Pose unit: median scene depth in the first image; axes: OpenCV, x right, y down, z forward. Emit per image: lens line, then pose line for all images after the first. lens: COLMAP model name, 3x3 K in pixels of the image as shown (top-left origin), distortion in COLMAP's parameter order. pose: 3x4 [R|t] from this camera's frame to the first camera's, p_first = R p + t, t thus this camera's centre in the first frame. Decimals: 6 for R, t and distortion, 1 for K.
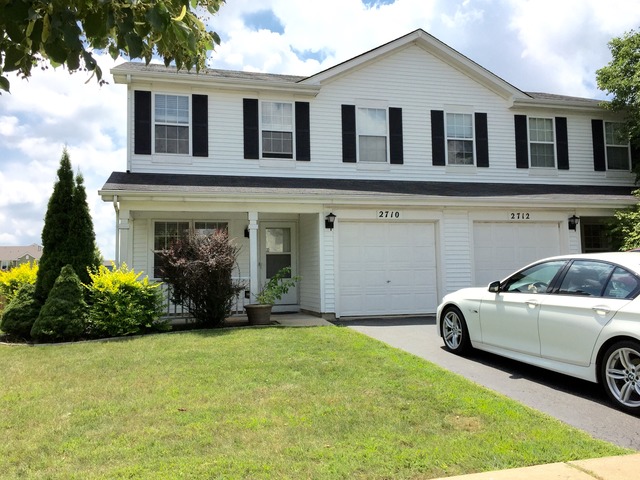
lens RADIAL K [[554.8, 0, 320.0], [0, 554.8, 240.0], [0, 0, 1]] dist [0.086930, -0.001568]
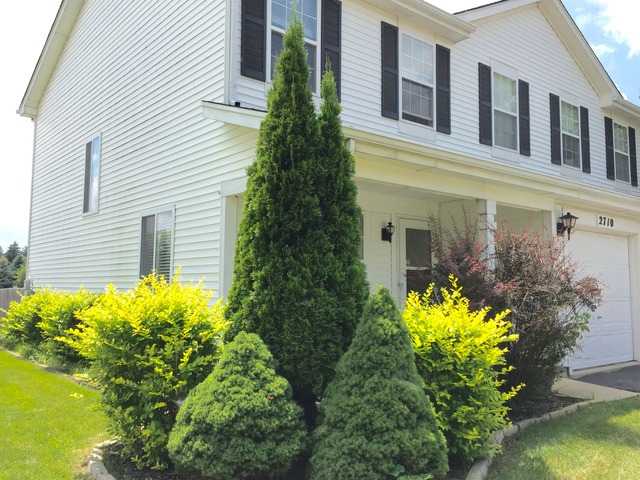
lens RADIAL K [[554.8, 0, 320.0], [0, 554.8, 240.0], [0, 0, 1]] dist [0.086930, -0.001568]
pose [[0.909118, 0.061051, 0.412040, -0.445975], [-0.052282, 0.998102, -0.032531, 0.016900], [-0.413245, 0.008033, 0.910585, 0.453624]]
